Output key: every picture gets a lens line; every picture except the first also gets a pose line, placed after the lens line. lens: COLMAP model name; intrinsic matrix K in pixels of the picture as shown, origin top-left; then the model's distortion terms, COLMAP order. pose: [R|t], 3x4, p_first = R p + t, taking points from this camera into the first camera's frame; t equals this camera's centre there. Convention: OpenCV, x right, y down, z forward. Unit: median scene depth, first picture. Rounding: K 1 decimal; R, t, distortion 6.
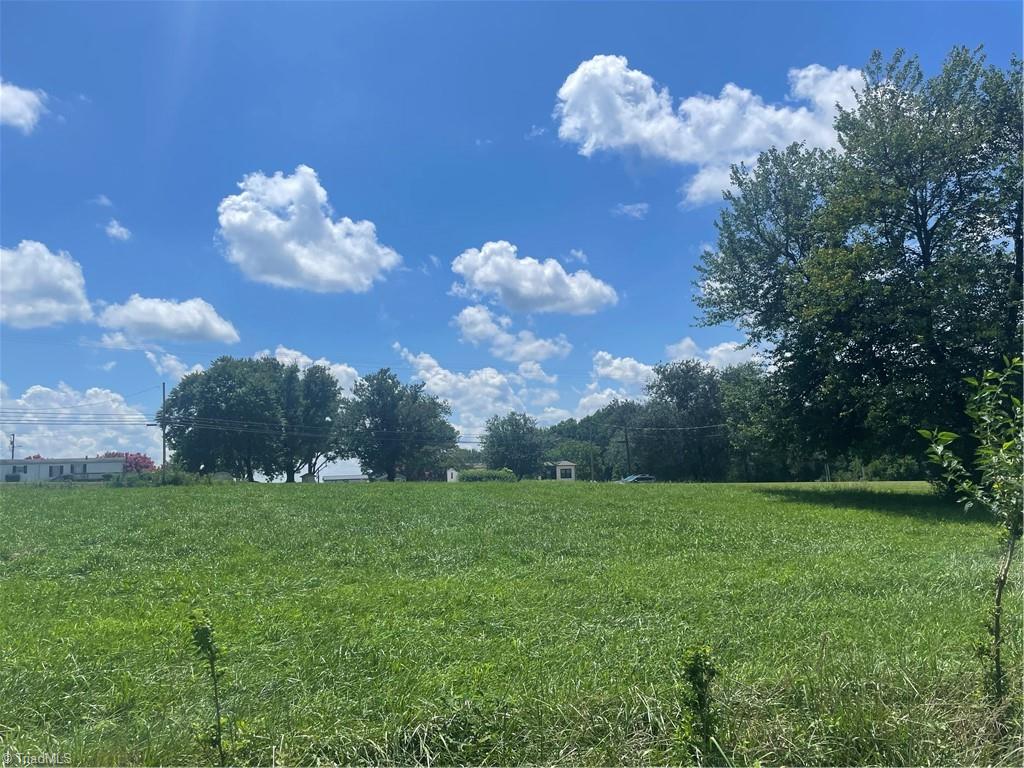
lens RADIAL K [[769.8, 0, 501.7], [0, 769.8, 384.0], [0, 0, 1]] dist [0.076211, -0.113877]
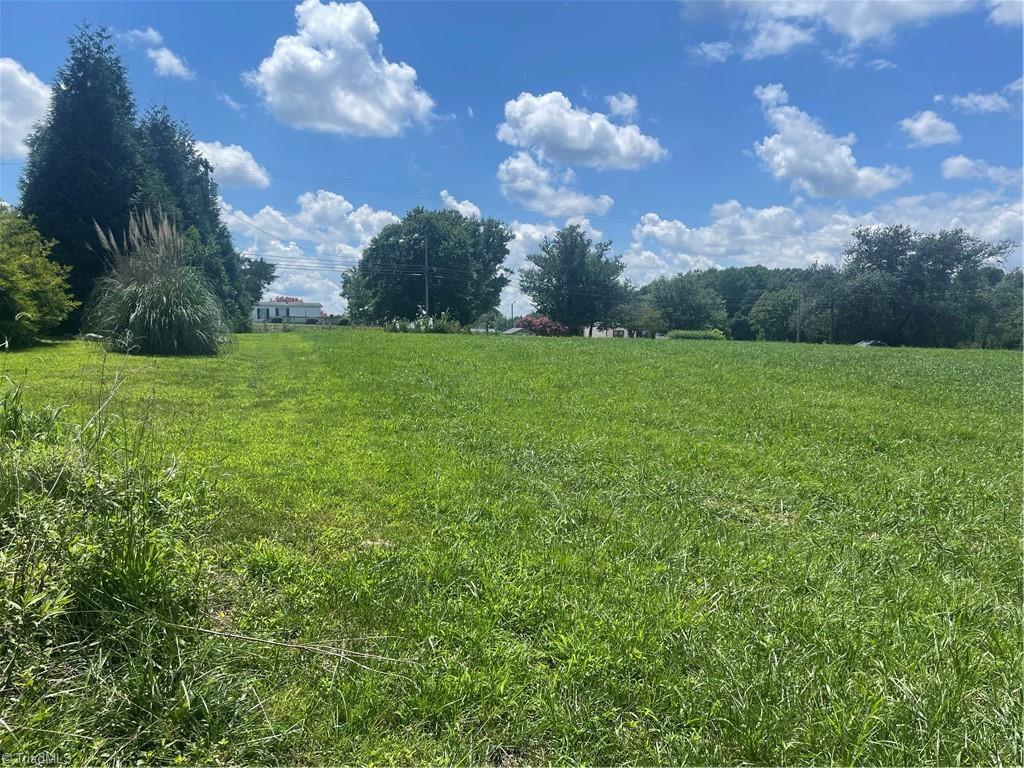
lens RADIAL K [[769.8, 0, 515.9], [0, 769.8, 379.4], [0, 0, 1]] dist [0.076211, -0.113877]
pose [[0.998618, 0.039680, -0.034467, -0.184965], [-0.033050, 0.983975, 0.175217, 0.003783], [0.040867, -0.173836, 0.983926, -0.034860]]
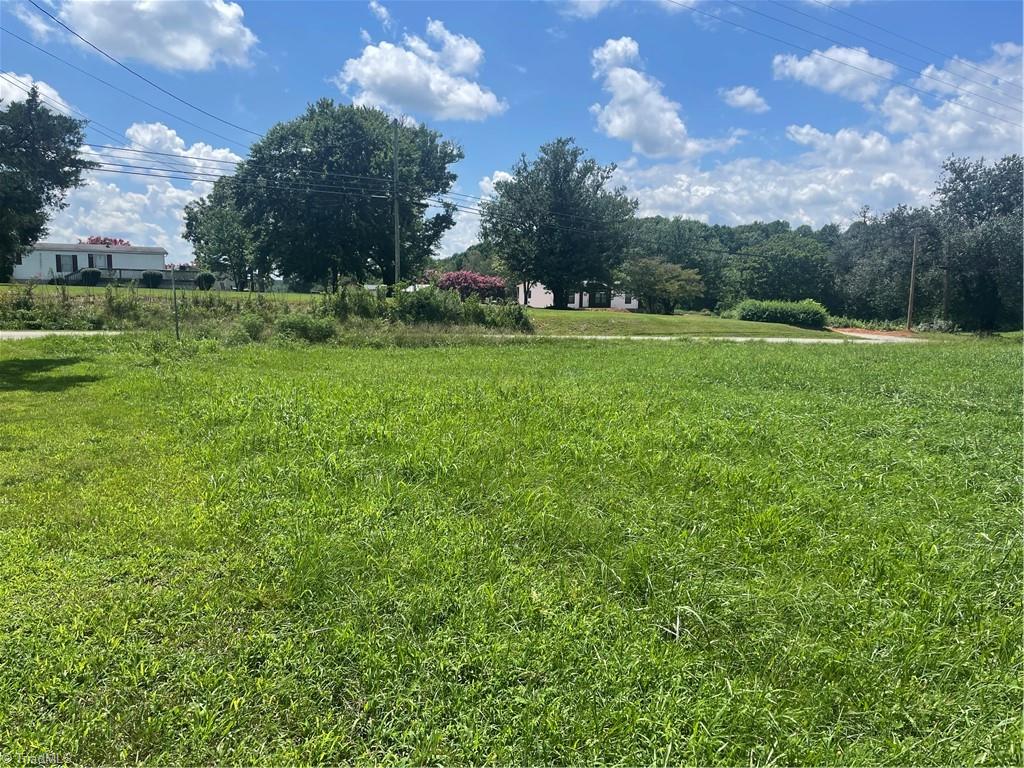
lens RADIAL K [[757.1, 0, 511.3], [0, 757.1, 383.1], [0, 0, 1]] dist [0.018008, -0.002201]
pose [[0.985747, 0.025835, 0.166237, -0.303661], [-0.064734, 0.970305, 0.233062, 0.036369], [-0.155279, -0.240502, 0.958148, 0.308886]]
